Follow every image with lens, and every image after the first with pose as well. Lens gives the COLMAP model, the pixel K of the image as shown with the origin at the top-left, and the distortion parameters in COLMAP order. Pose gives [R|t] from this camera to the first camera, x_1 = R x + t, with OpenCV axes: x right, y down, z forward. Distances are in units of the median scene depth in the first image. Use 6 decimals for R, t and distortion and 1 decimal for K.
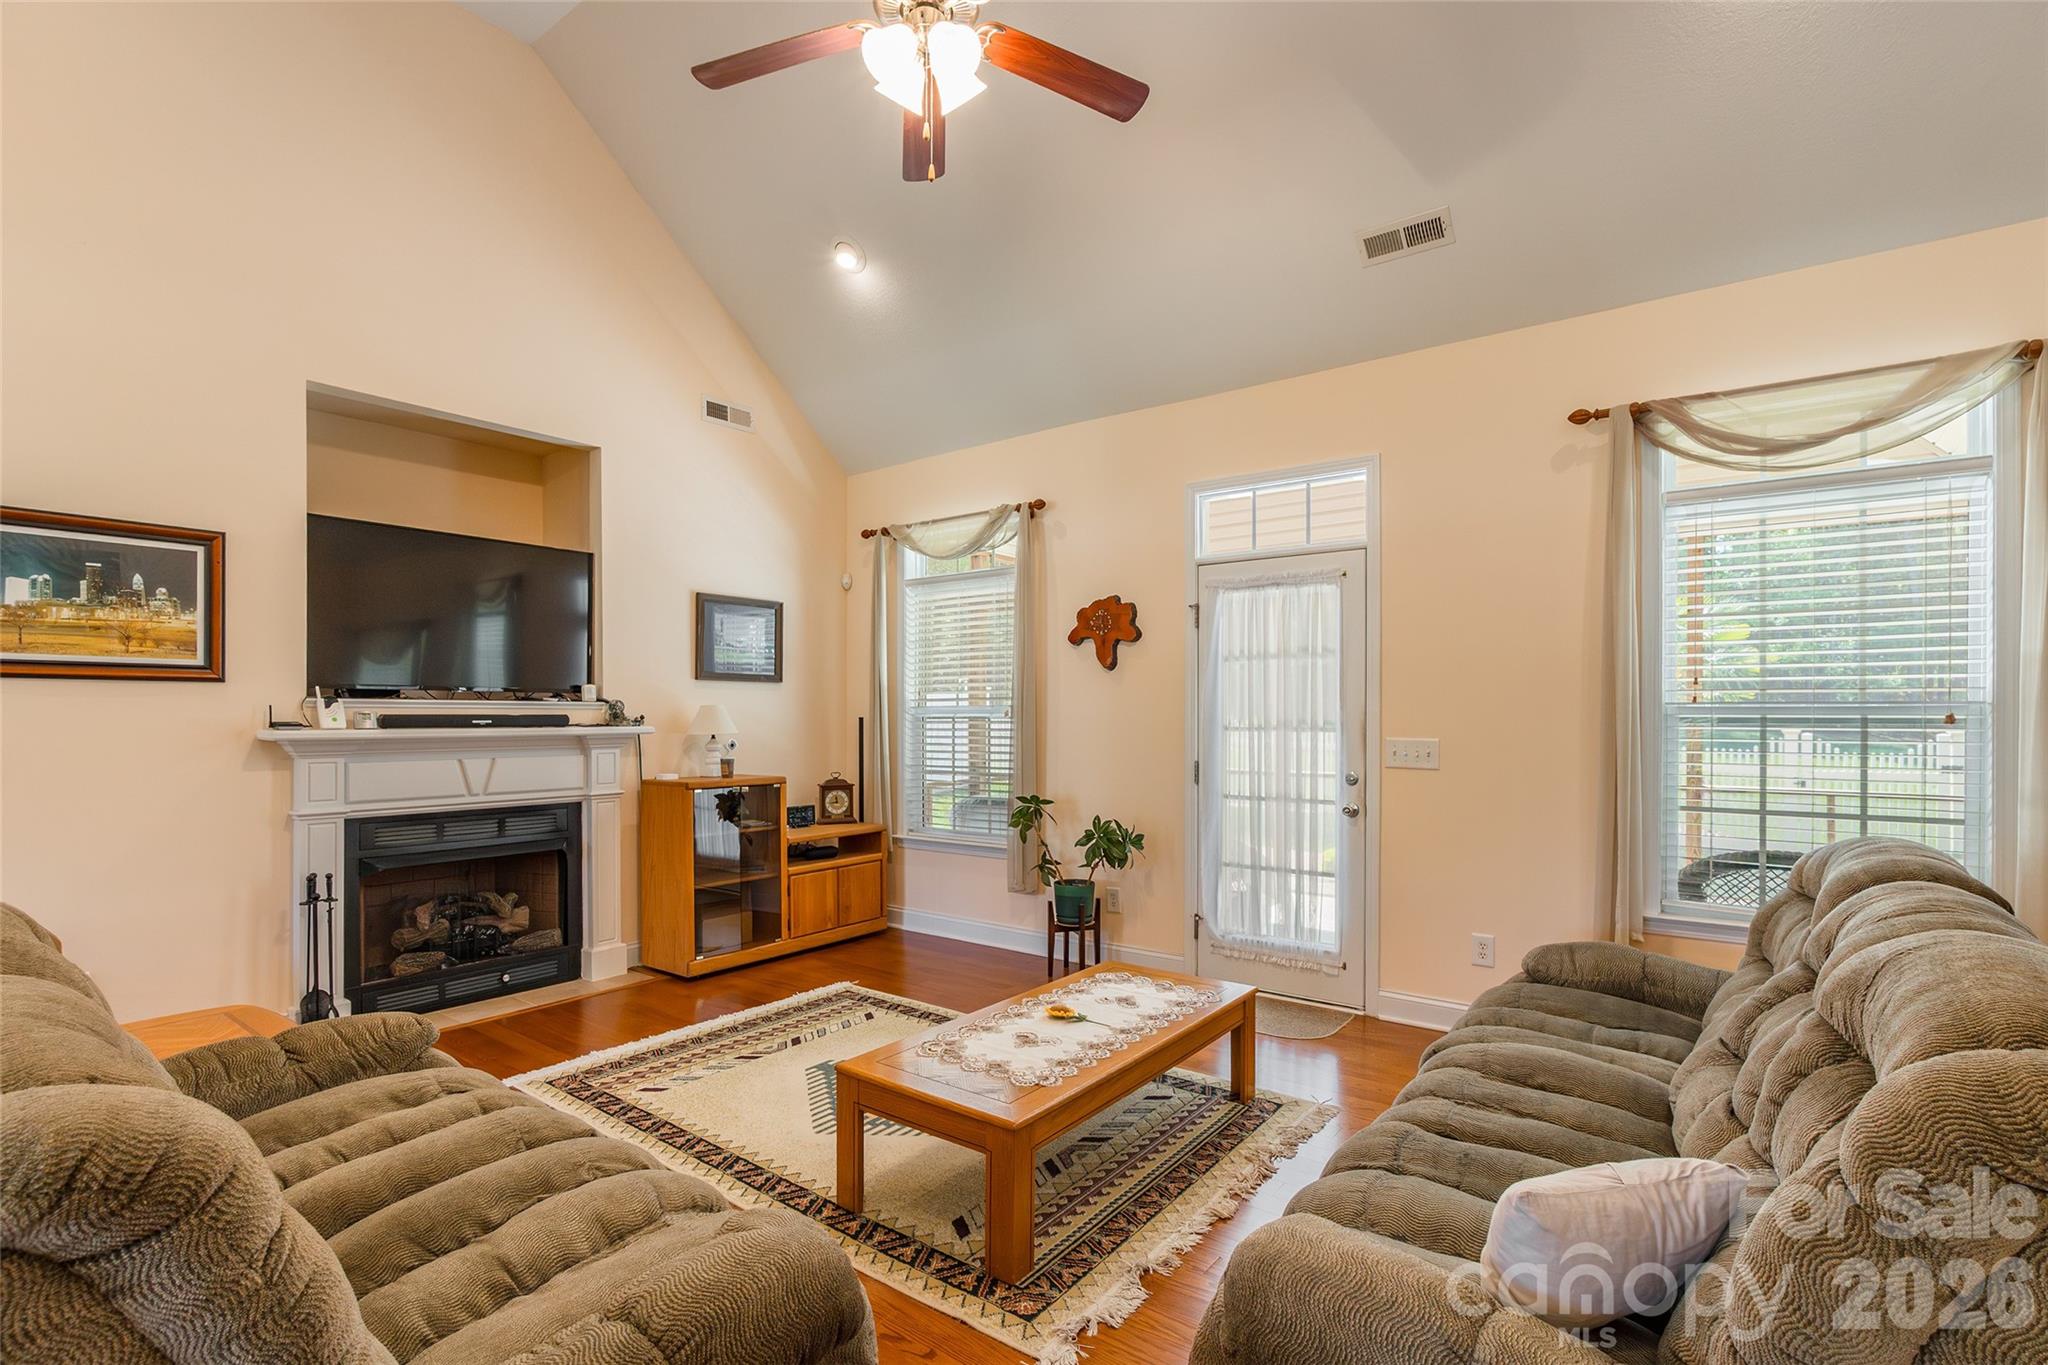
lens RADIAL K [[972.3, 0, 1104.7], [0, 972.3, 713.3], [0, 0, 1]] dist [-0.010816, 0.000486]
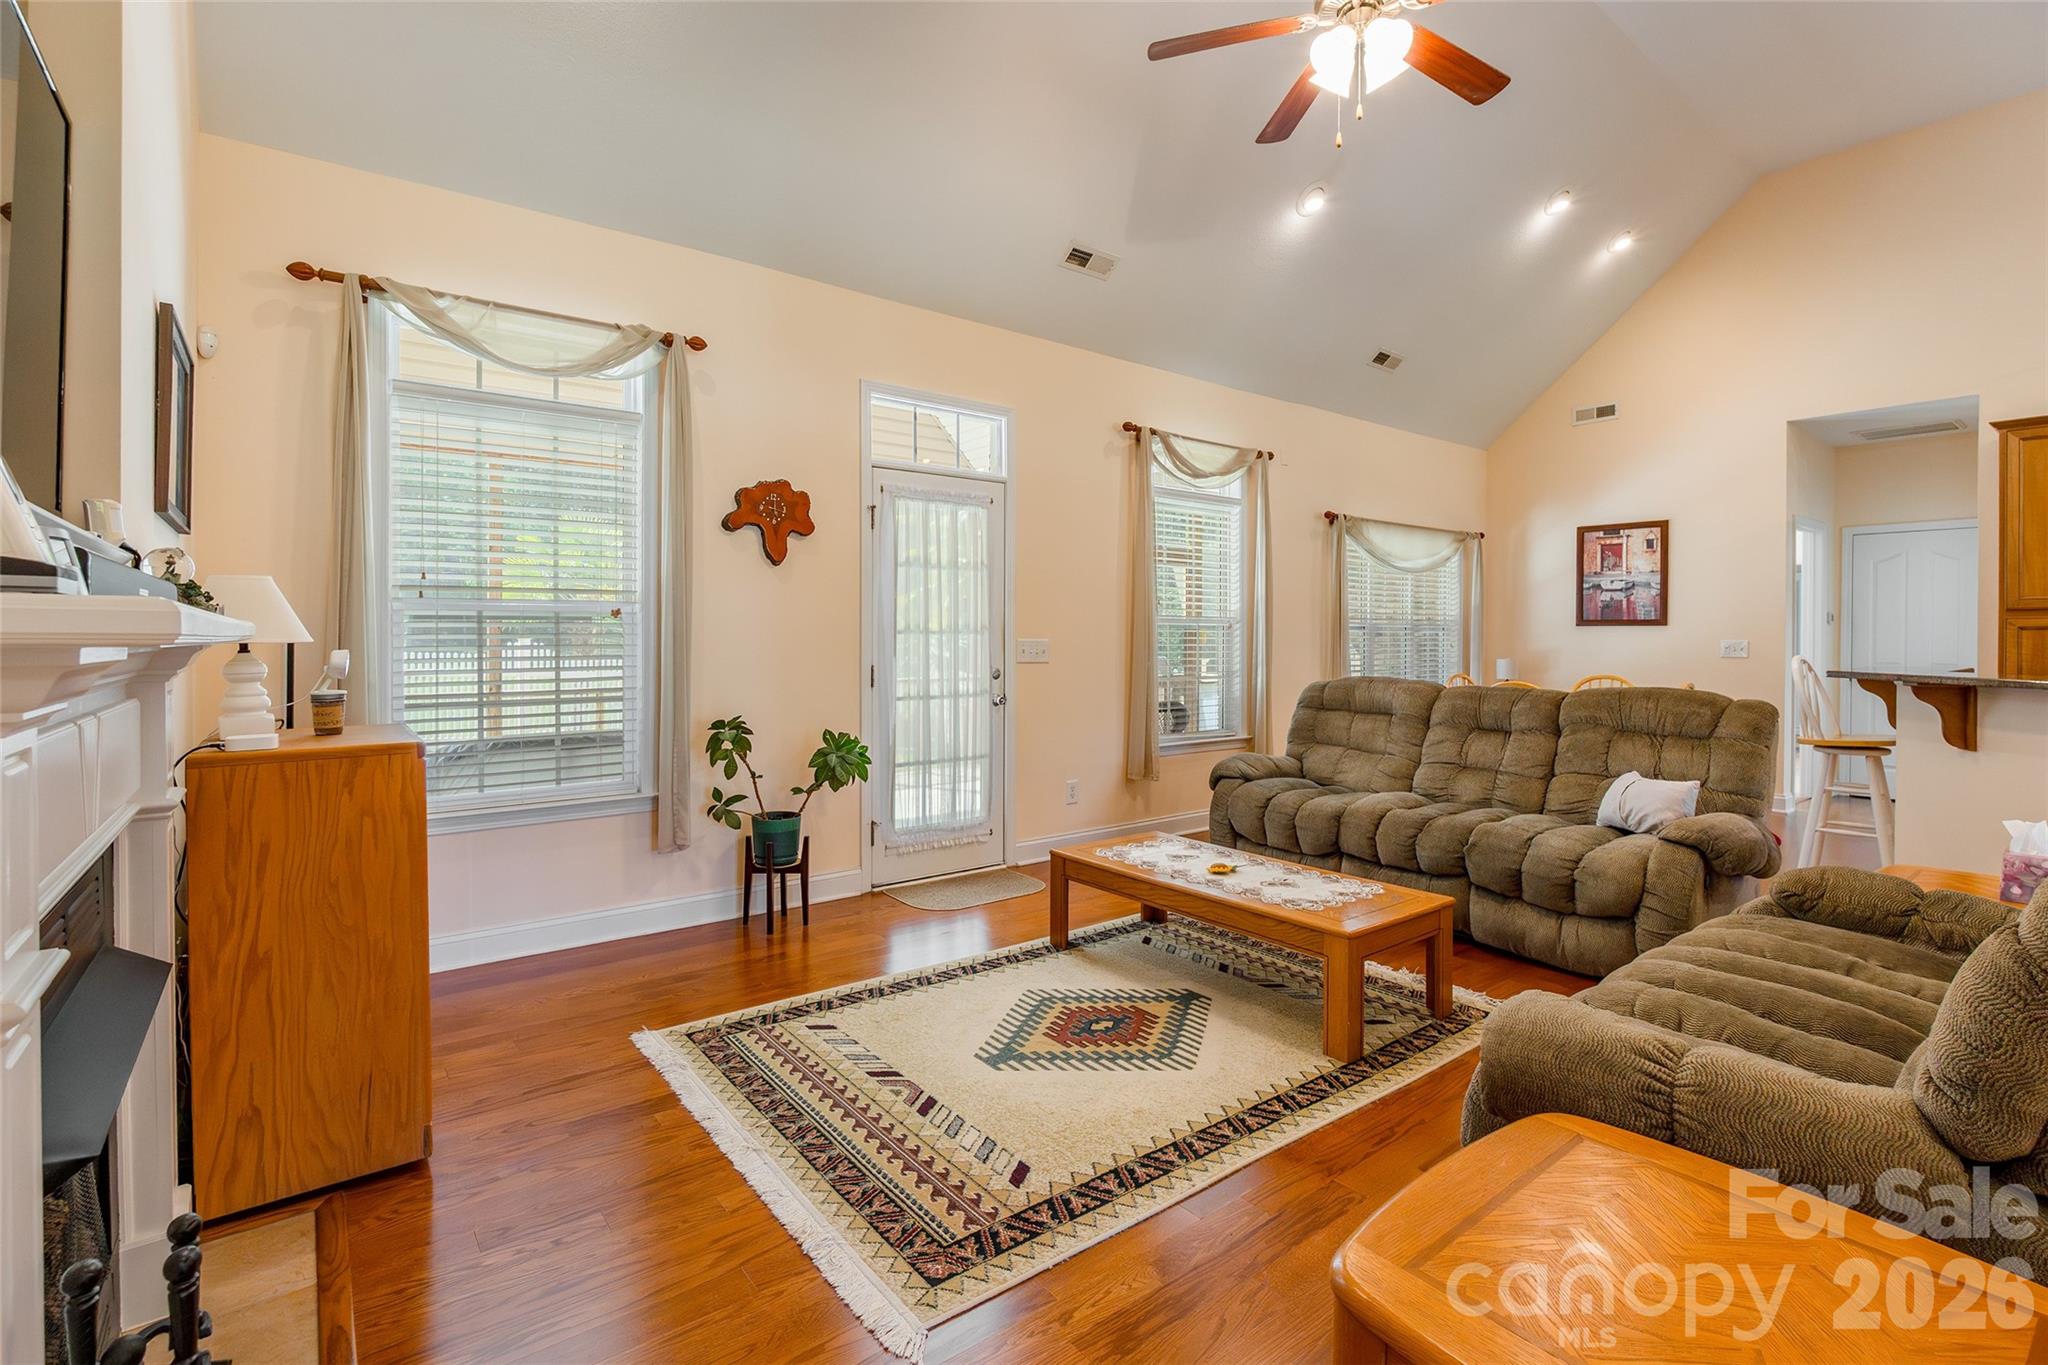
lens RADIAL K [[887.7, 0, 1066.8], [0, 887.7, 637.8], [0, 0, 1]] dist [-0.011879, -0.000007]
pose [[0.294325, -0.002927, 0.955701, -0.779132], [0.000266, 0.999996, 0.002981, 0.020551], [-0.955705, -0.000623, 0.294325, 0.606319]]
